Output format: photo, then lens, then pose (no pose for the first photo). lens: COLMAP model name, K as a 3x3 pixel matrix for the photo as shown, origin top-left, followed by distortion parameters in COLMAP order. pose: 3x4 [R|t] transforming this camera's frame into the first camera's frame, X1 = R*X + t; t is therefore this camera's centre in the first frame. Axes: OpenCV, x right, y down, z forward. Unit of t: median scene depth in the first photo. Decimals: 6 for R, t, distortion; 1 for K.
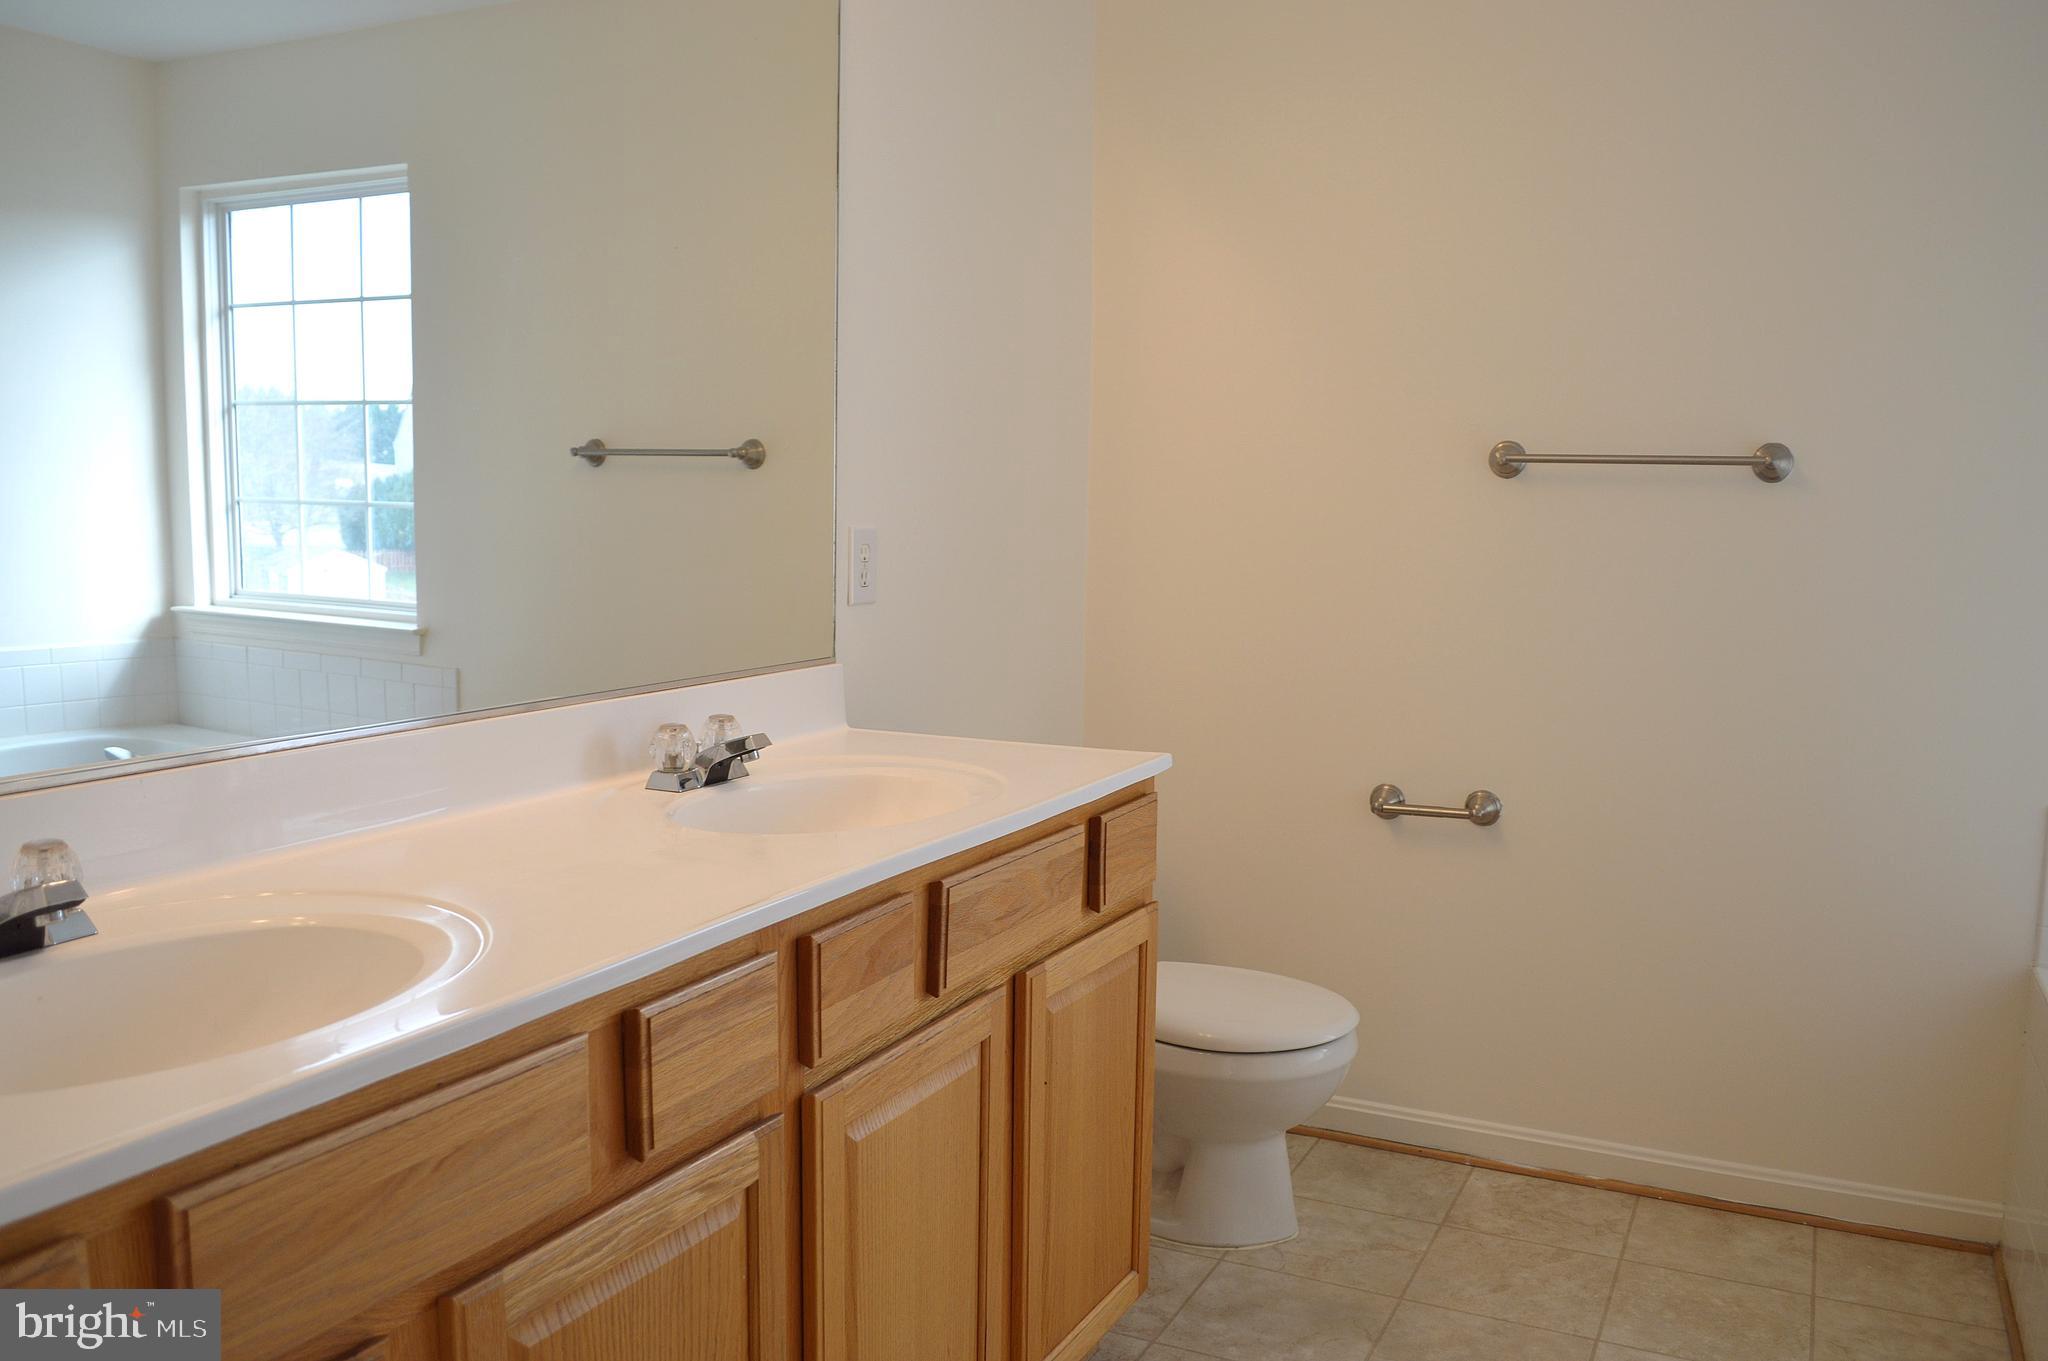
lens RADIAL K [[1635.3, 0, 1008.2], [0, 1635.3, 676.0], [0, 0, 1]] dist [-0.086074, 0.015890]
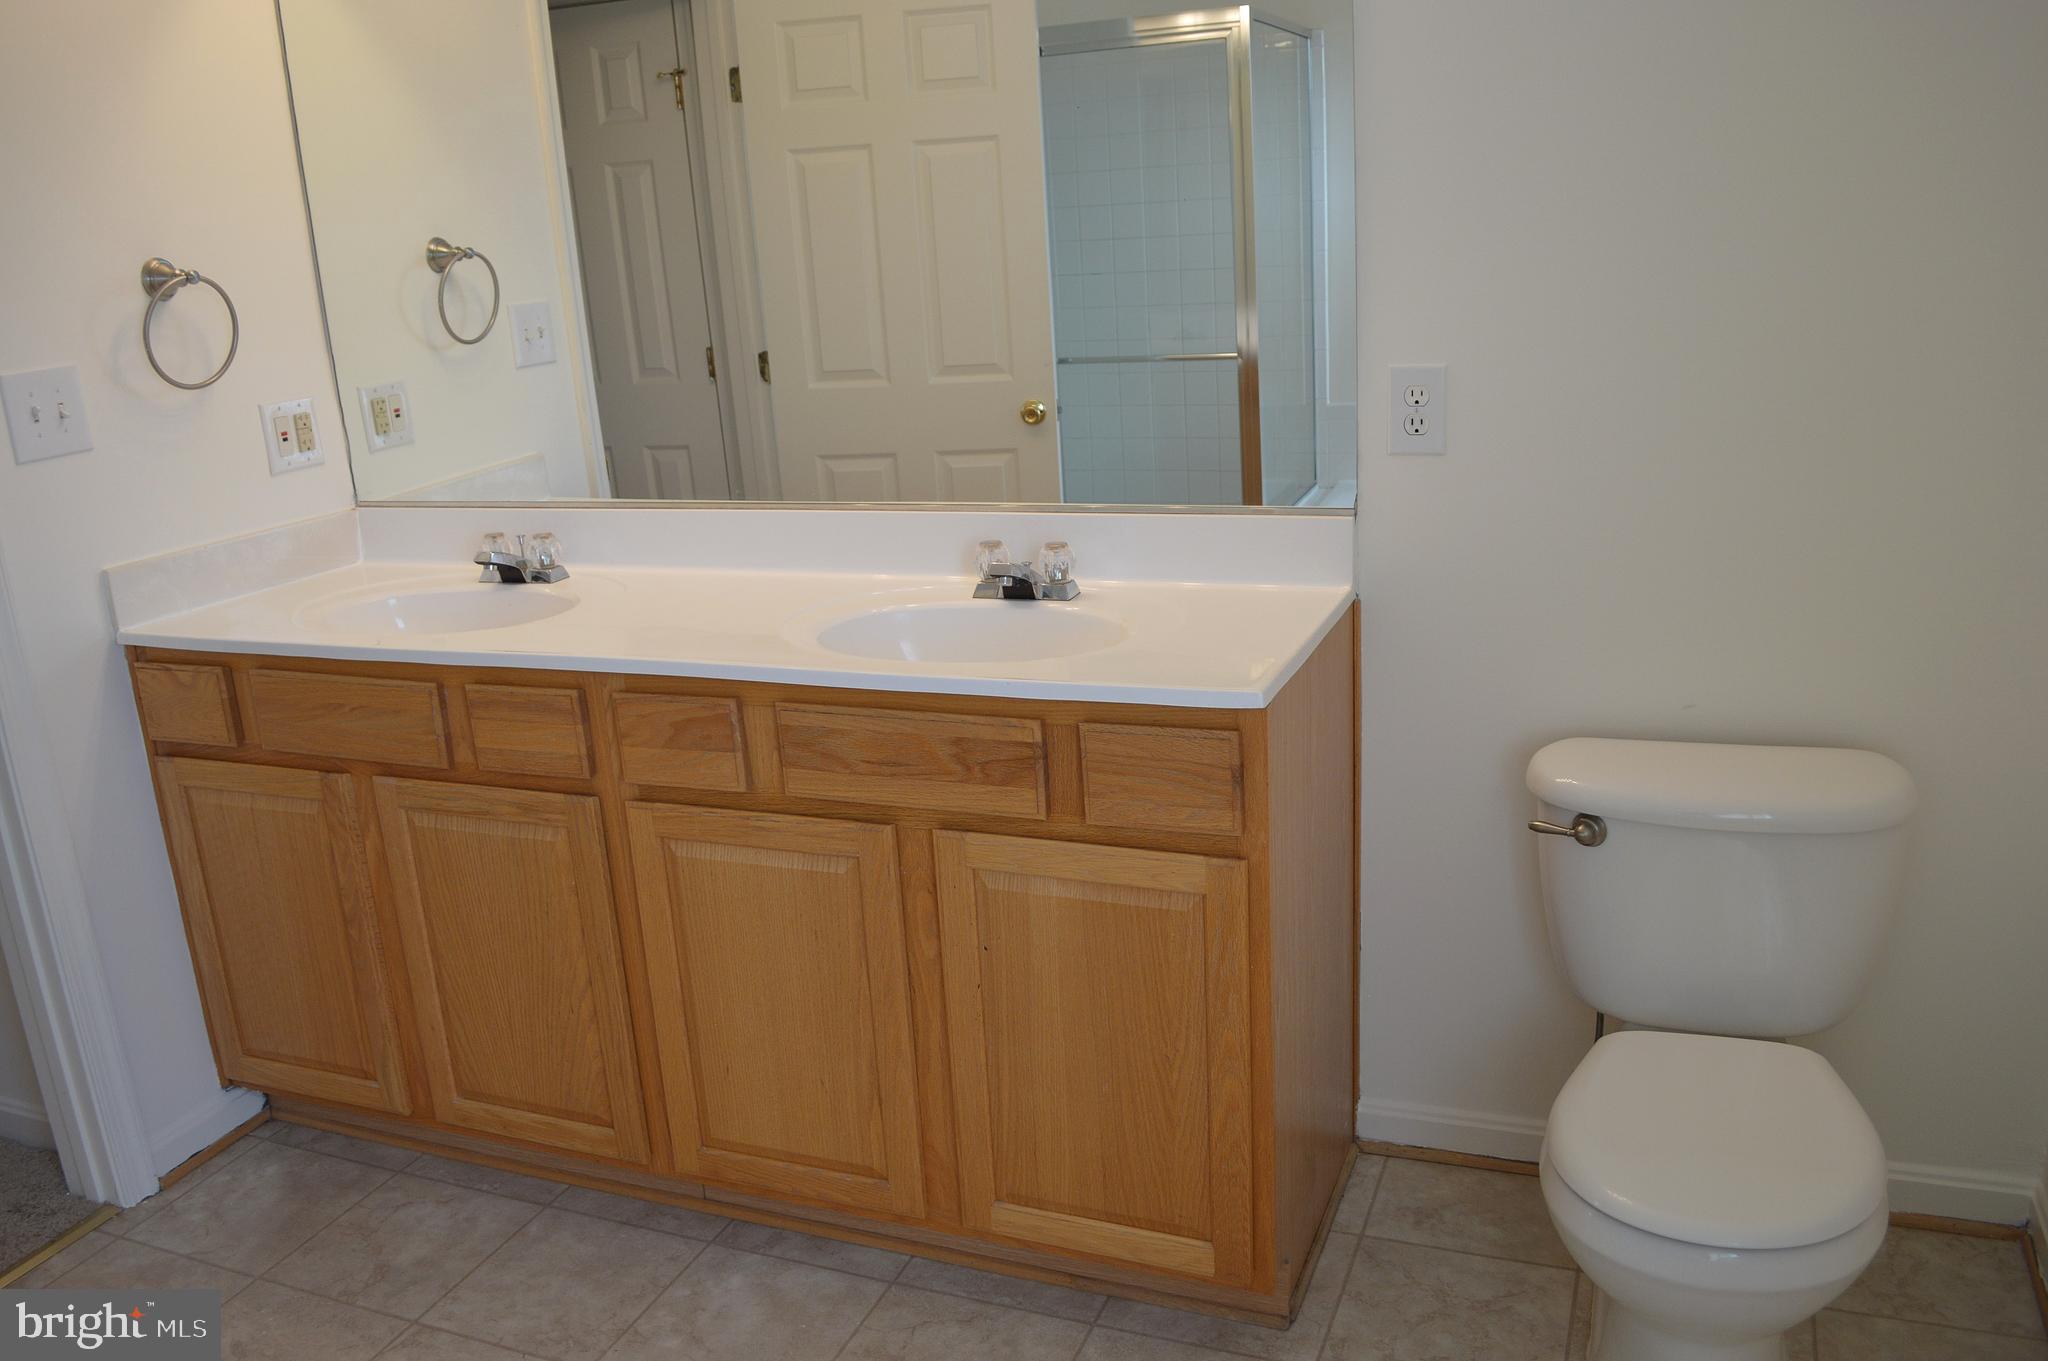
lens RADIAL K [[1635.3, 0, 1008.2], [0, 1635.3, 676.0], [0, 0, 1]] dist [-0.086074, 0.015890]
pose [[0.092102, 0.256367, -0.962181, 1.227967], [-0.049650, 0.966269, 0.252704, -0.224436], [0.994511, 0.024498, 0.101724, 1.138204]]
